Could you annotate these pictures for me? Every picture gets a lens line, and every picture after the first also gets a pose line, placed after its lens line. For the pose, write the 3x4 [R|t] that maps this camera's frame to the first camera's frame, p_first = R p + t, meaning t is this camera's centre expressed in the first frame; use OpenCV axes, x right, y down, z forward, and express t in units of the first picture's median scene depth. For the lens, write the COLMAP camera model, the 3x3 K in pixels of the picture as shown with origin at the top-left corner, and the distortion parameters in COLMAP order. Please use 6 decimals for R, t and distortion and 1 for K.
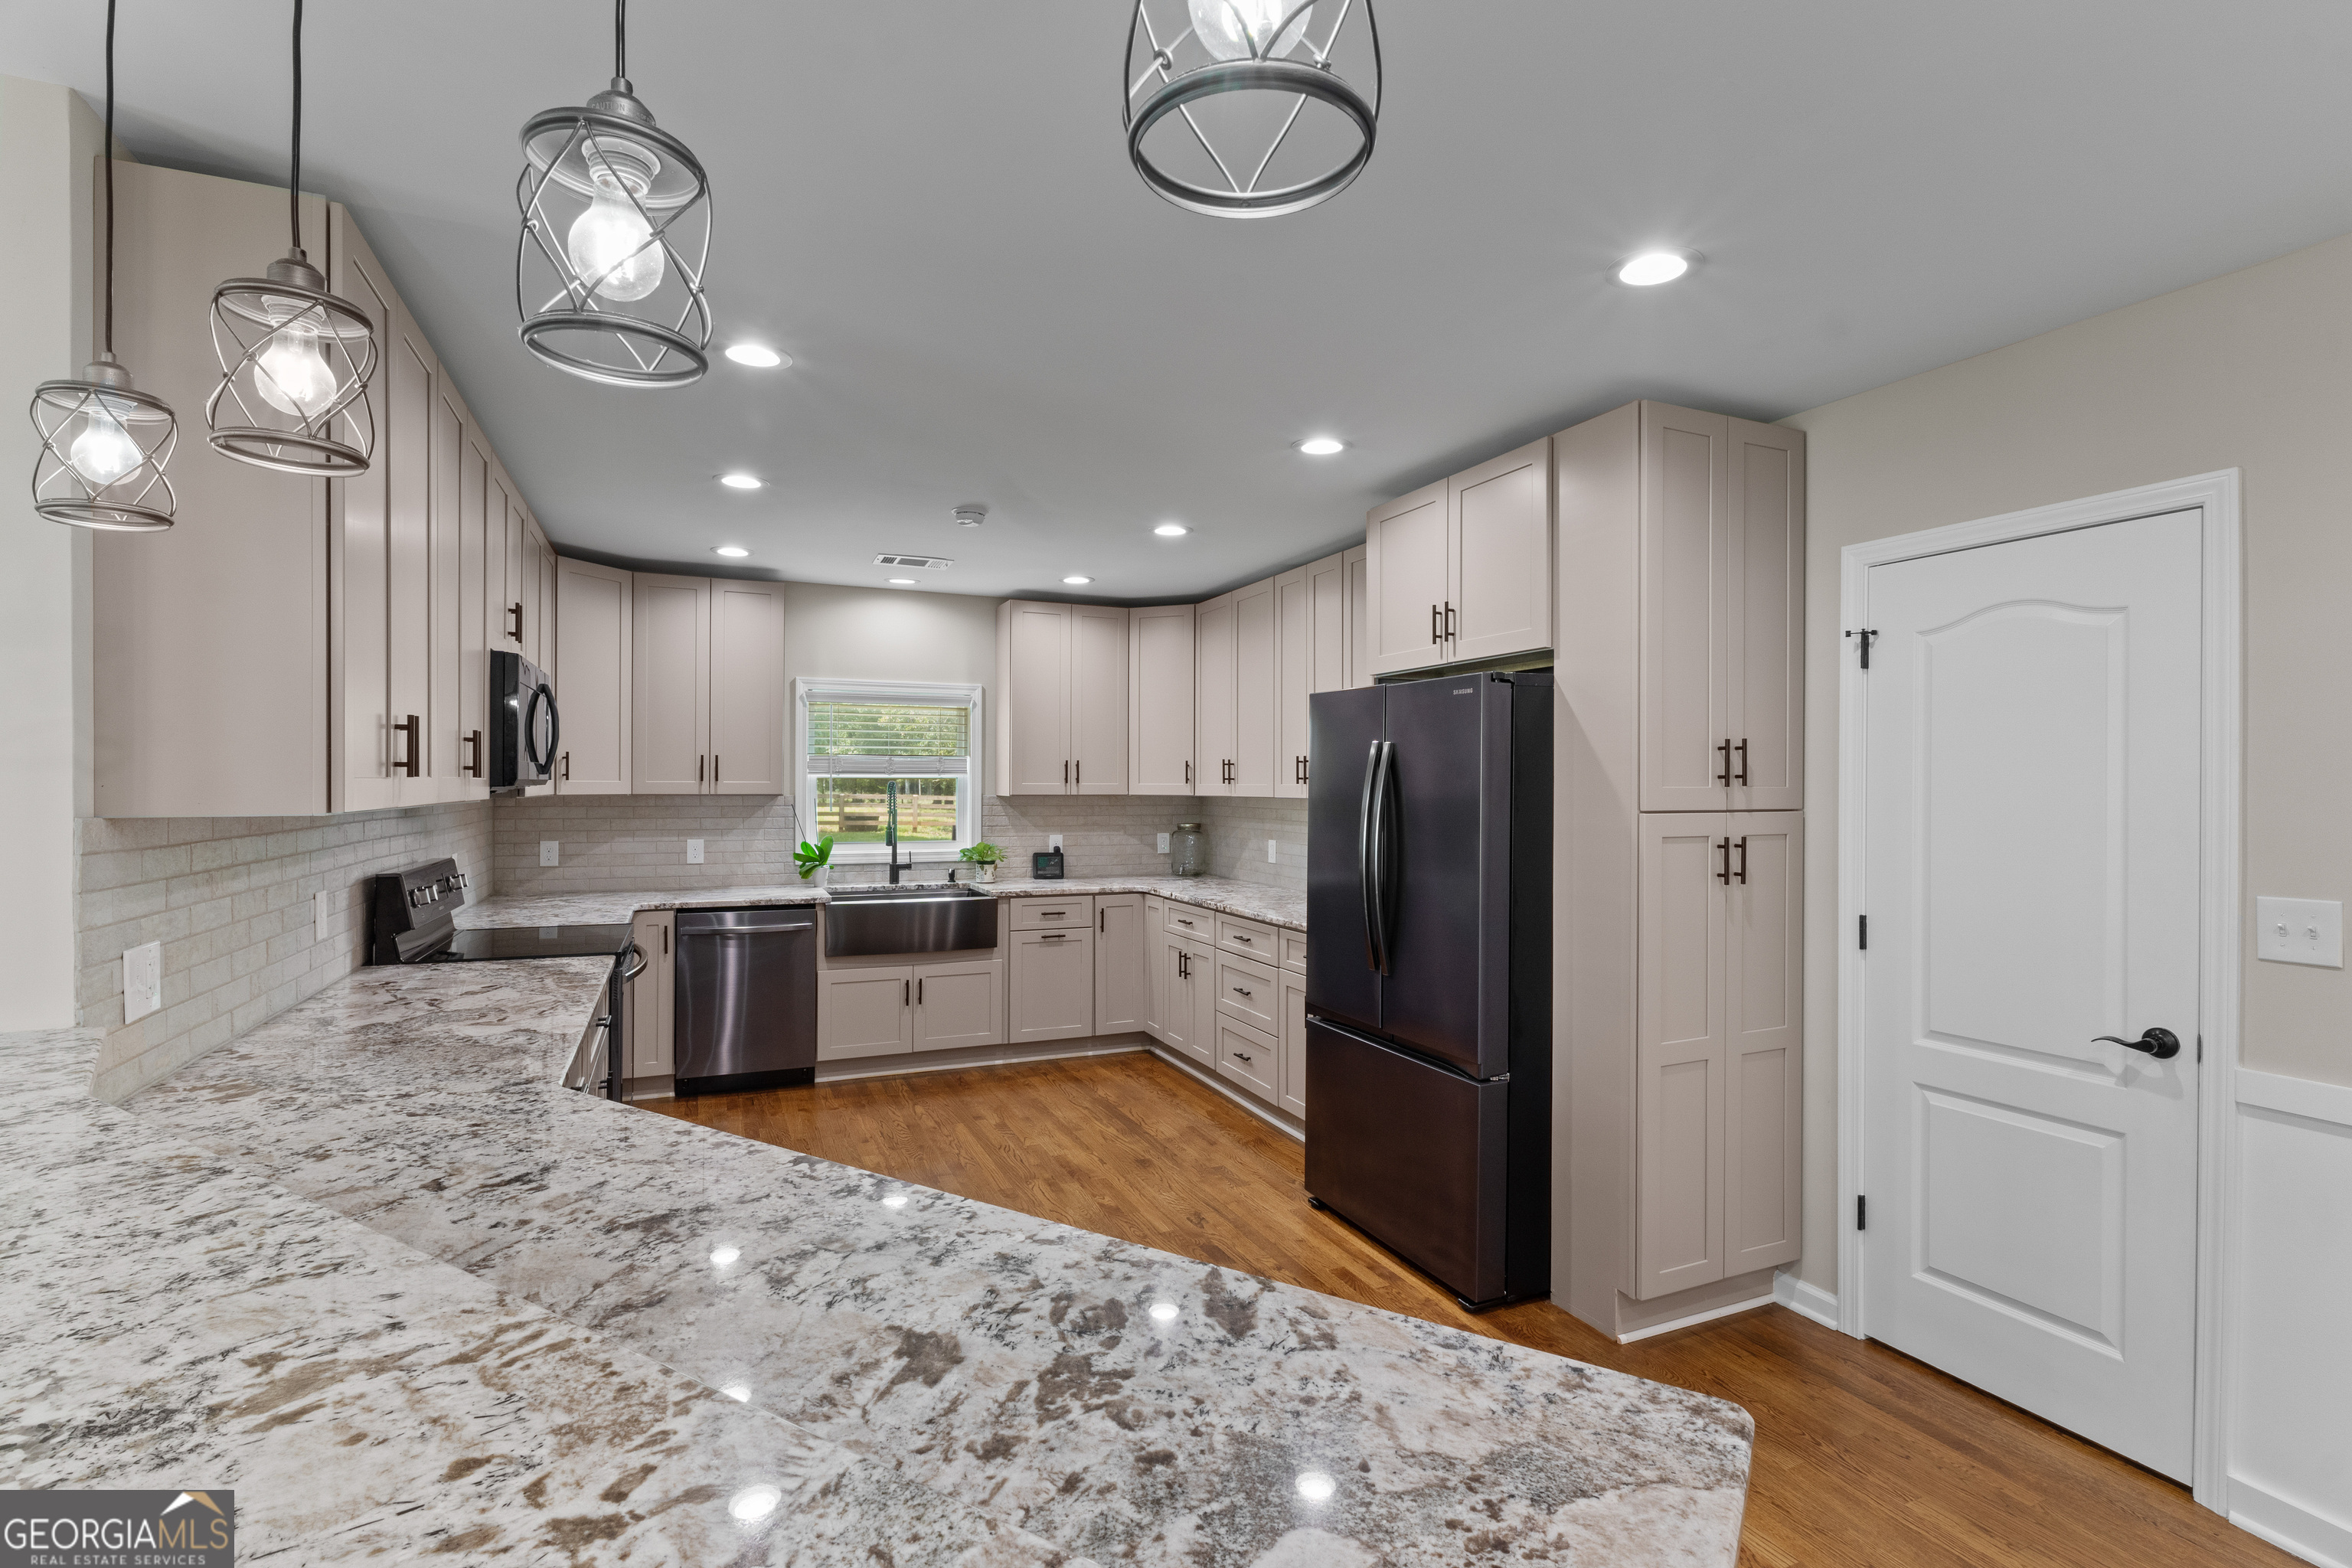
lens RADIAL K [[1096.9, 0, 1187.5], [0, 1096.9, 785.3], [0, 0, 1]] dist [-0.005990, -0.001347]
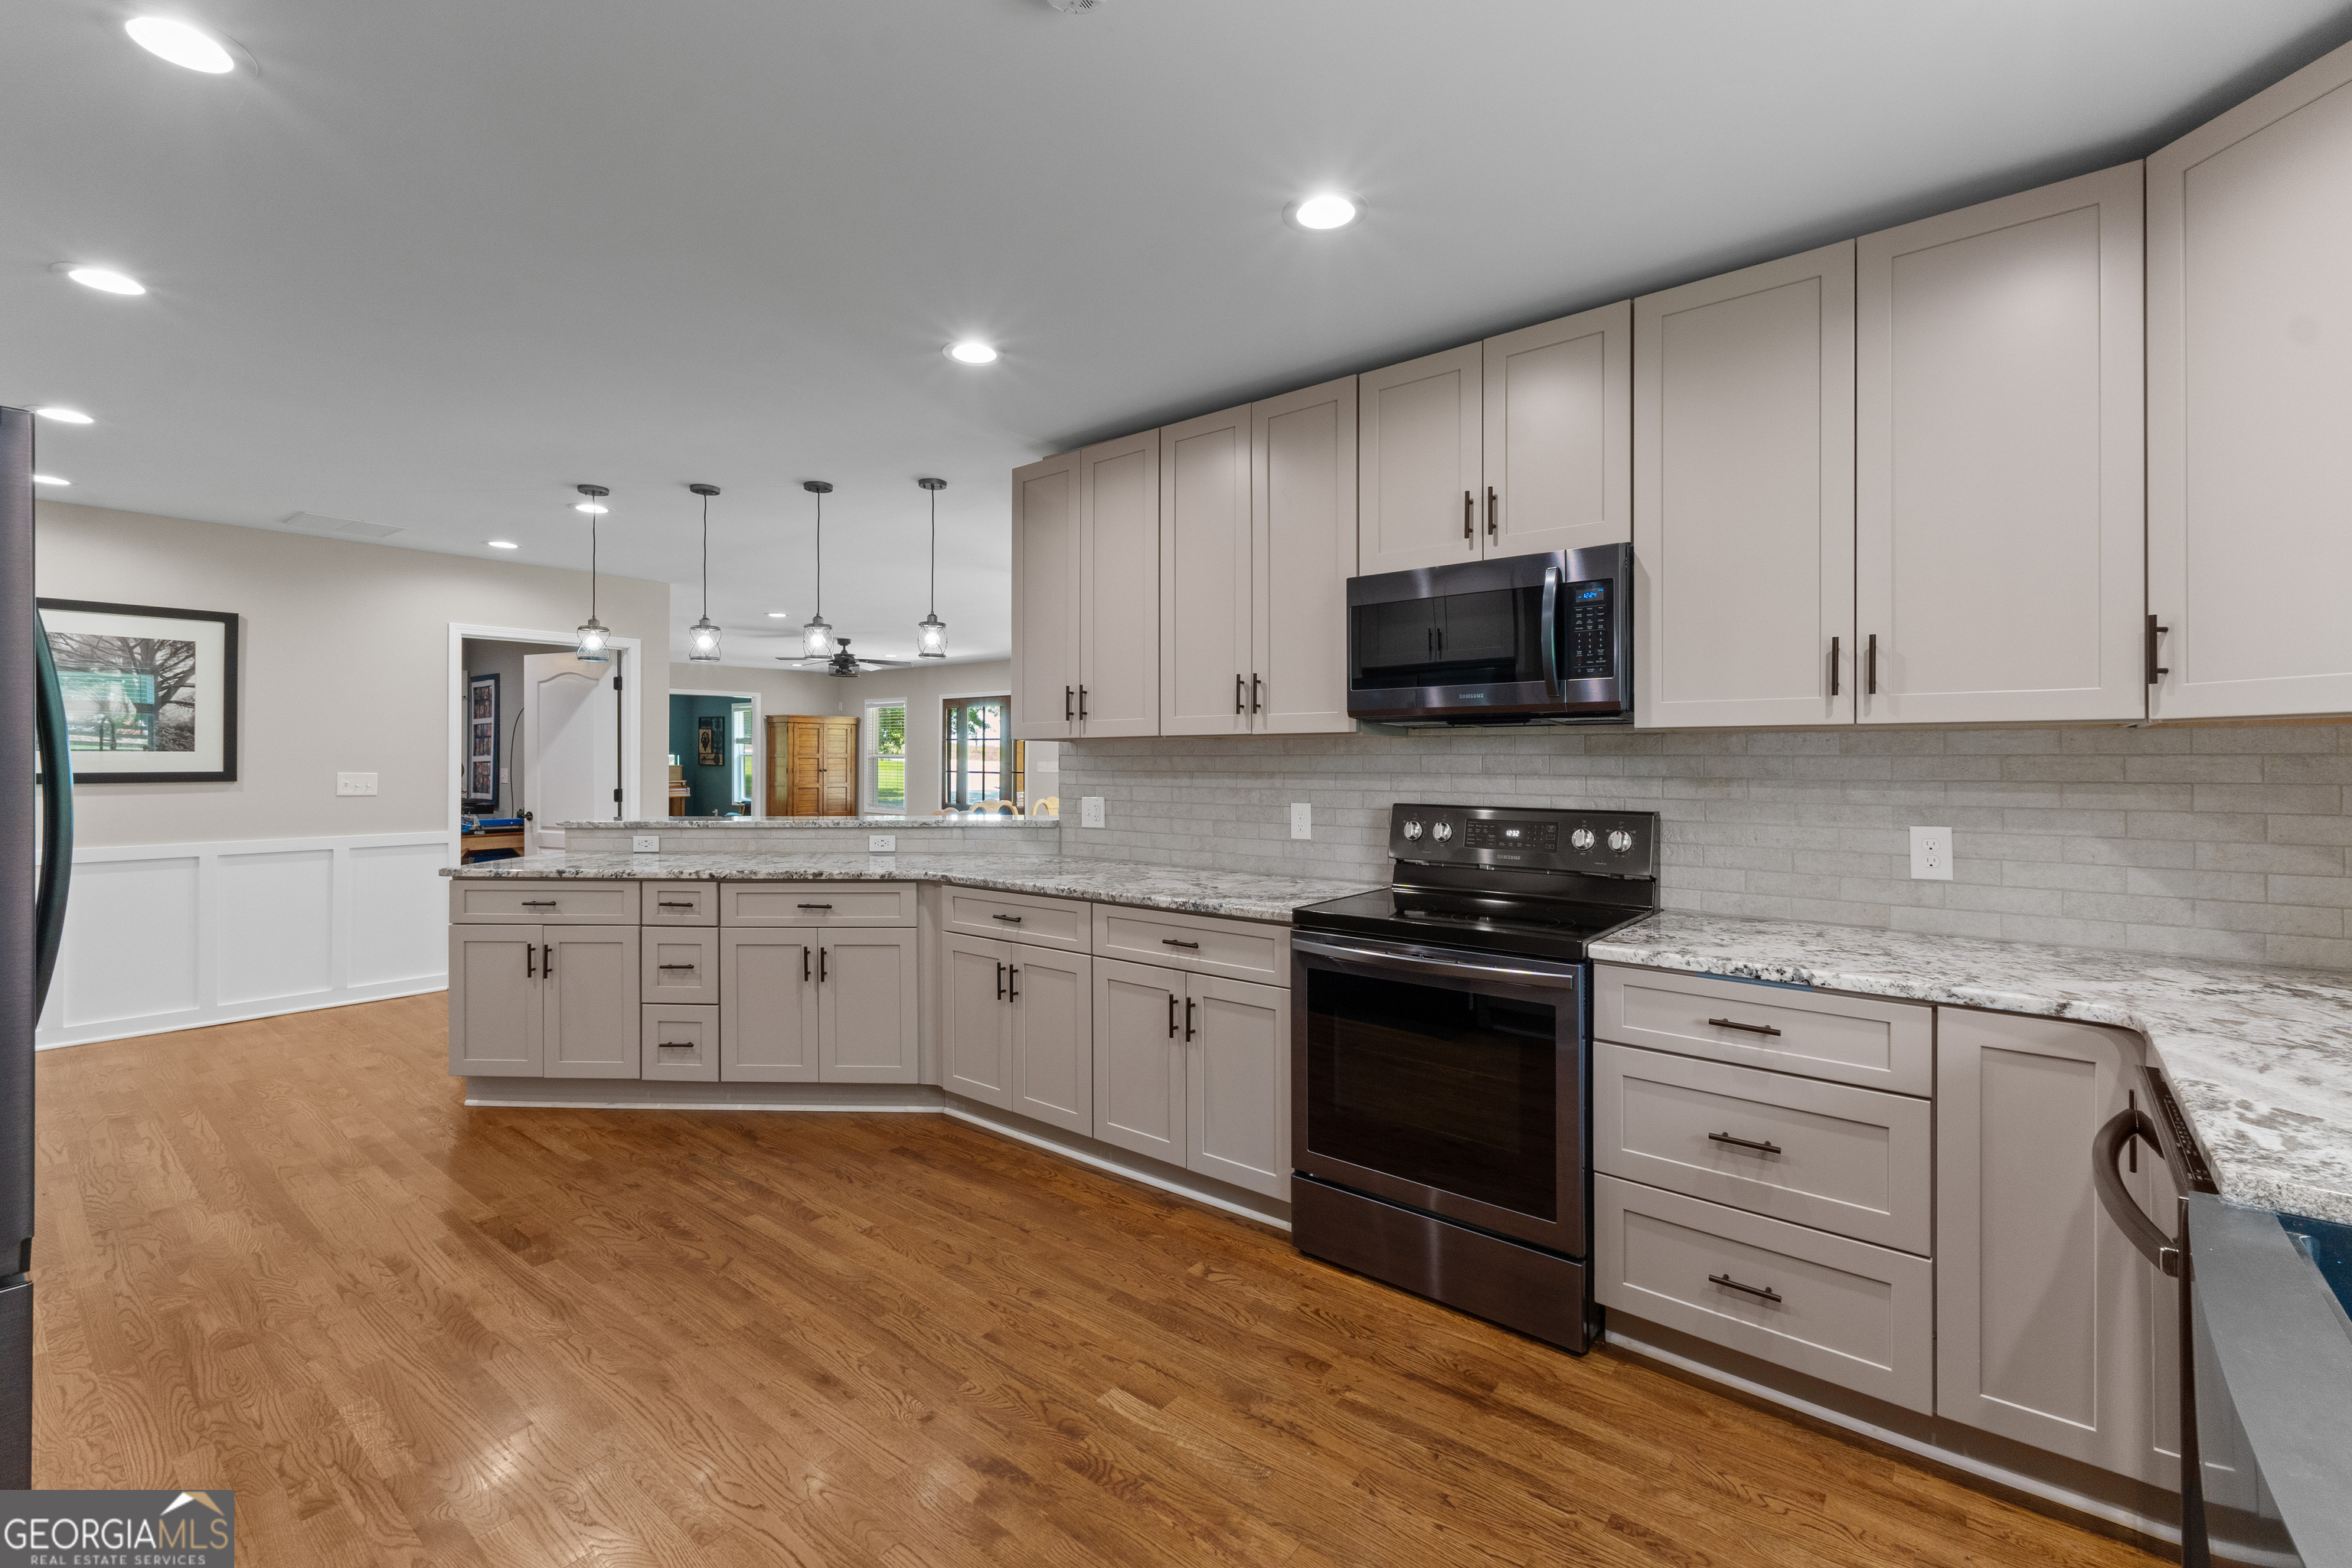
lens RADIAL K [[994.9, 0, 1193.1], [0, 994.9, 752.7], [0, 0, 1]] dist [0.010112, -0.001196]
pose [[-0.890042, -0.005604, -0.455844, -0.060765], [-0.003394, 0.999978, -0.005665, 0.022051], [0.455866, -0.003495, -0.890041, 1.054426]]
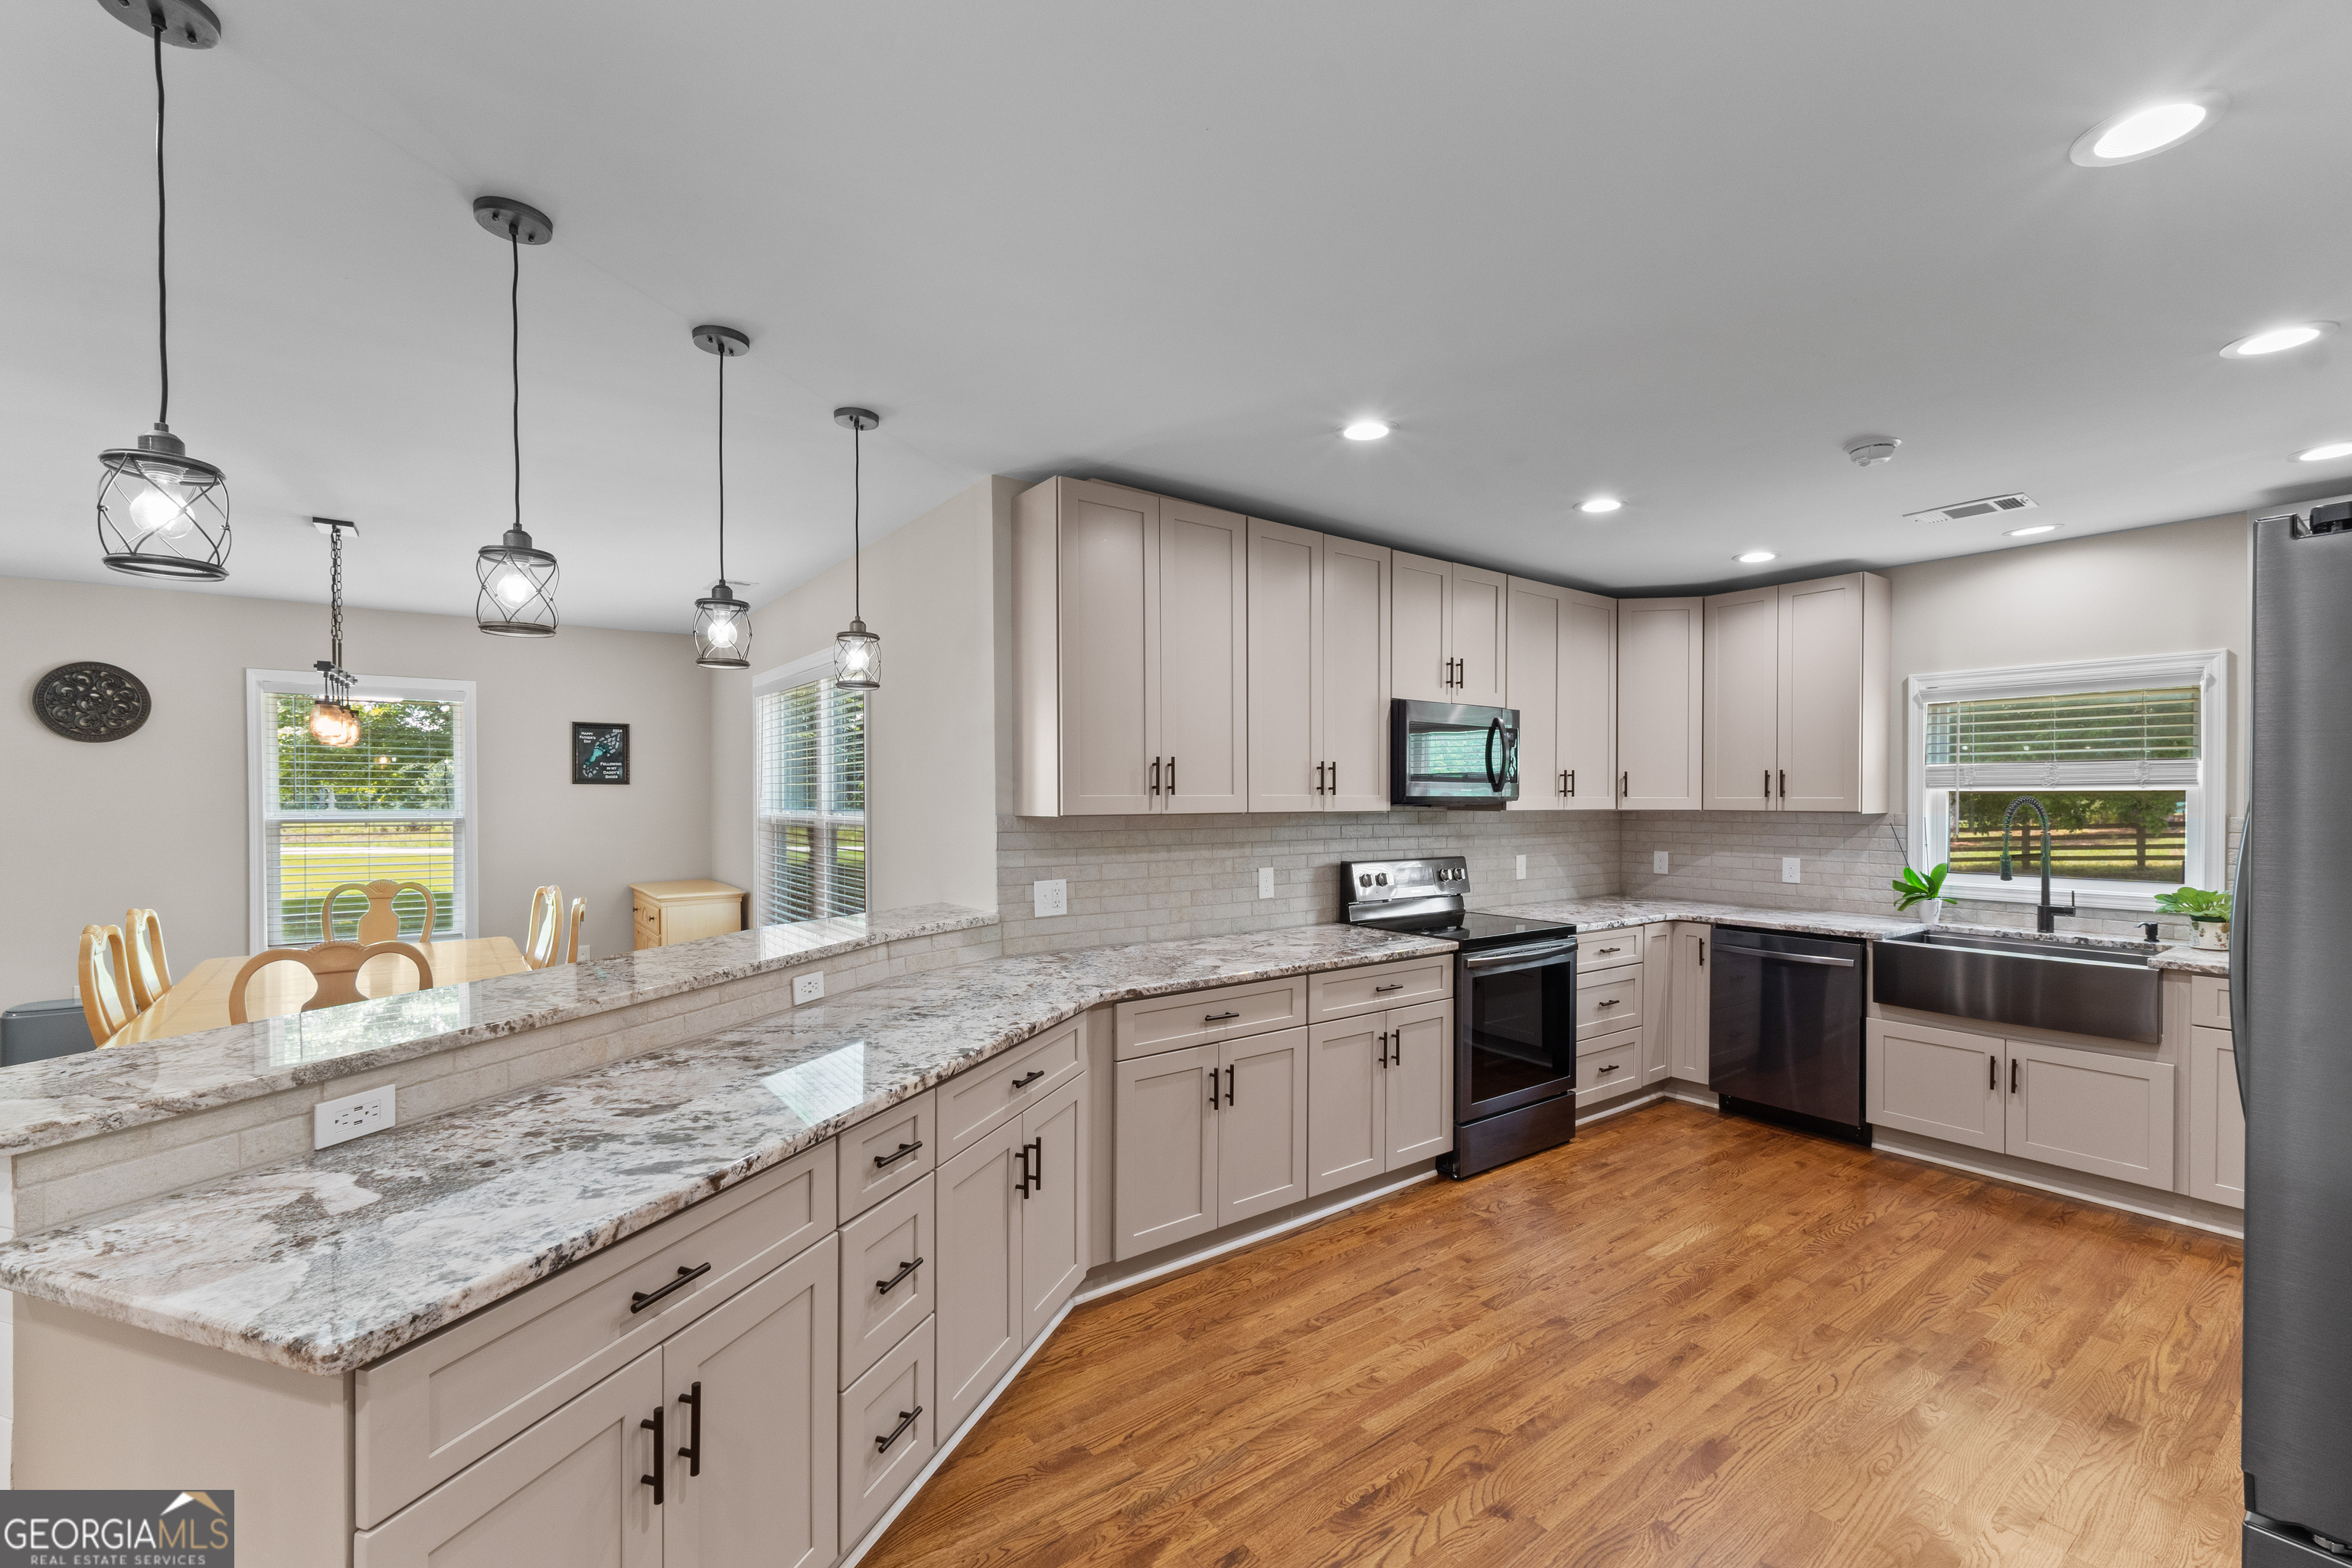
lens RADIAL K [[994.9, 0, 1173.5], [0, 994.9, 808.0], [0, 0, 1]] dist [0.010112, -0.001196]
pose [[0.212356, 0.006606, -0.977170, 0.305819], [-0.001486, 0.999978, 0.006438, 0.000773], [0.977191, 0.000084, 0.212361, 0.291682]]
